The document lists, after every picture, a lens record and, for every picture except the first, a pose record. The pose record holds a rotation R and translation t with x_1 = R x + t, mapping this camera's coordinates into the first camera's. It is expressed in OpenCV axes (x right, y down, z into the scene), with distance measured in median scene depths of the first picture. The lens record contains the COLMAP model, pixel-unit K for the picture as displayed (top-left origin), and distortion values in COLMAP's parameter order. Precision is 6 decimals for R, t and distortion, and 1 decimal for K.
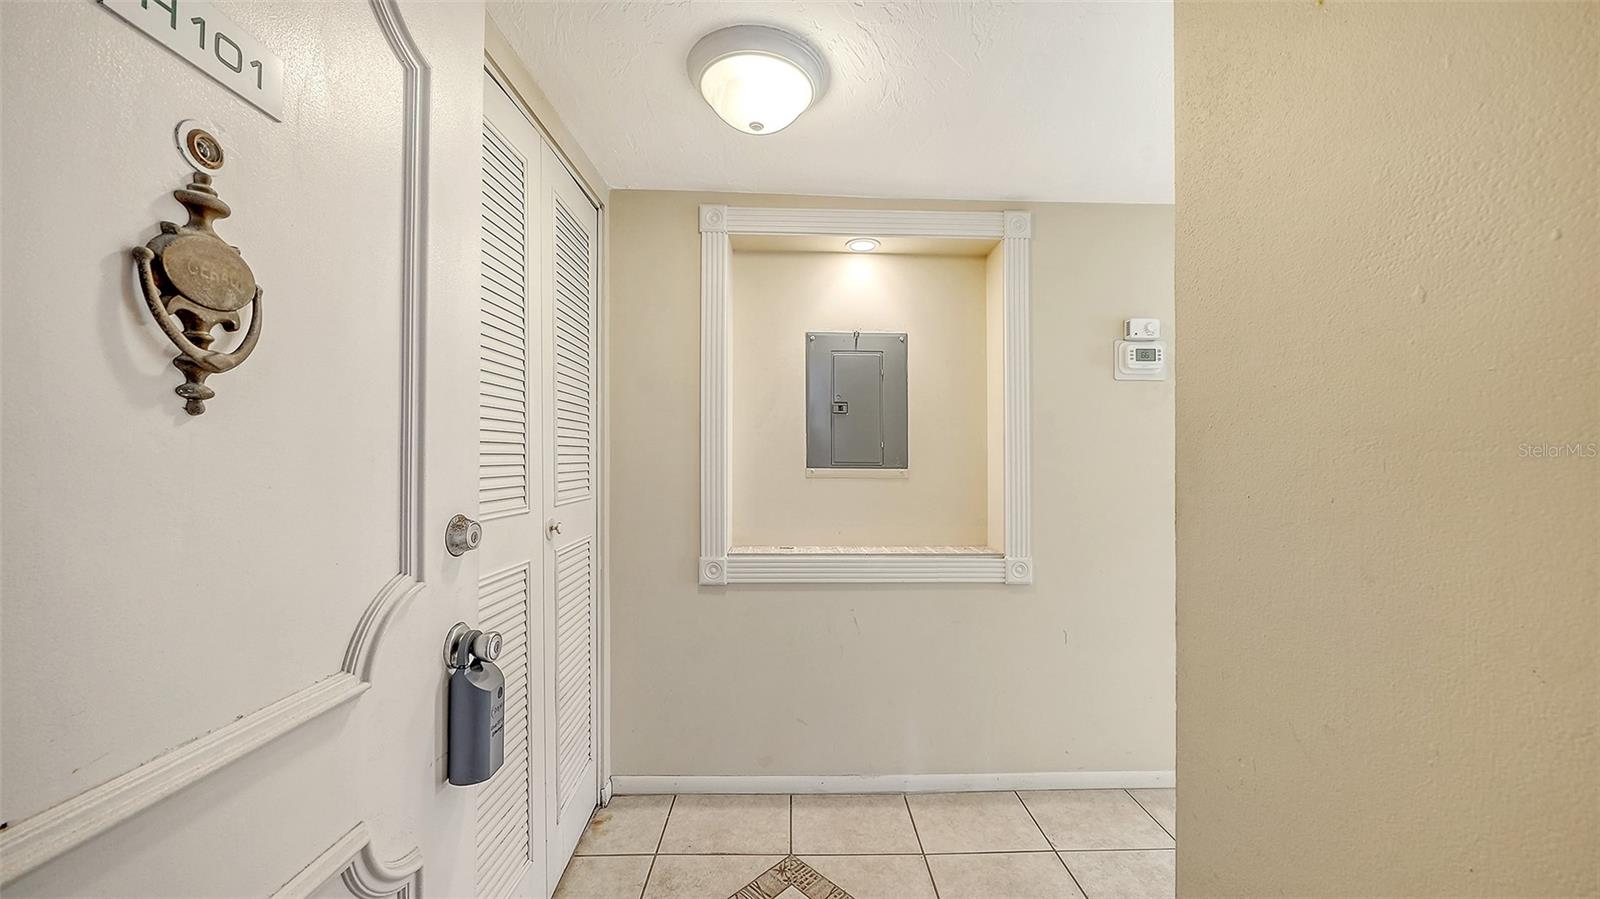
lens RADIAL K [[558.7, 0, 801.0], [0, 558.7, 455.3], [0, 0, 1]] dist [-0.003732, -0.001681]
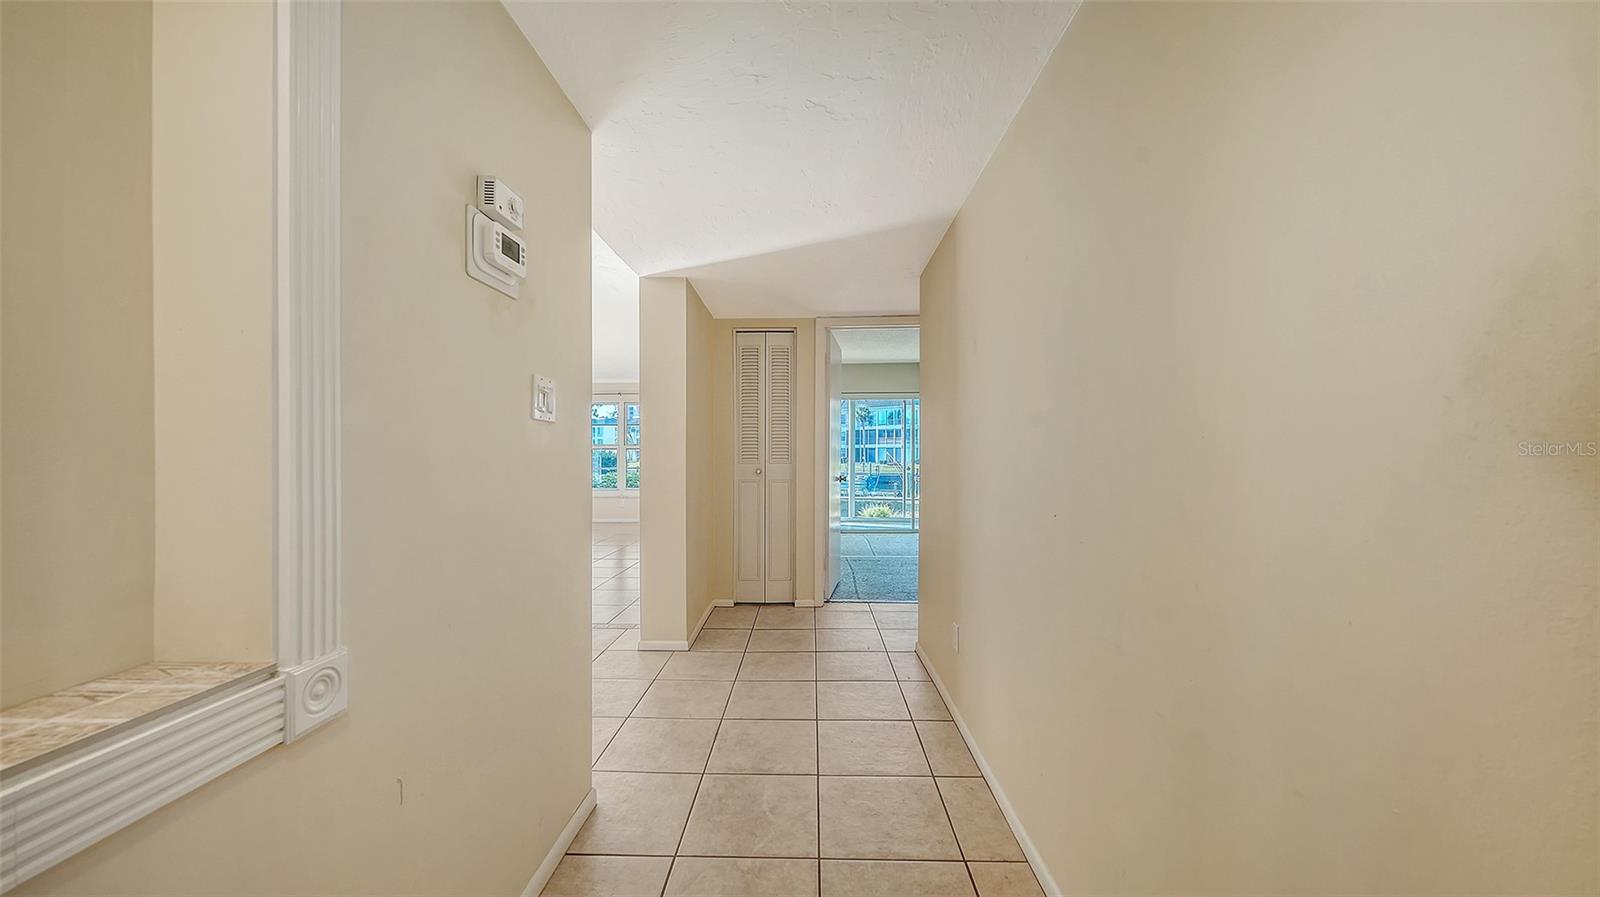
lens RADIAL K [[558.7, 0, 803.7], [0, 558.7, 456.2], [0, 0, 1]] dist [-0.003732, -0.001681]
pose [[0.002256, -0.008586, 0.999961, 0.008512], [-0.010319, 0.999910, 0.008609, 0.037249], [-0.999944, -0.010338, 0.002167, 0.670035]]
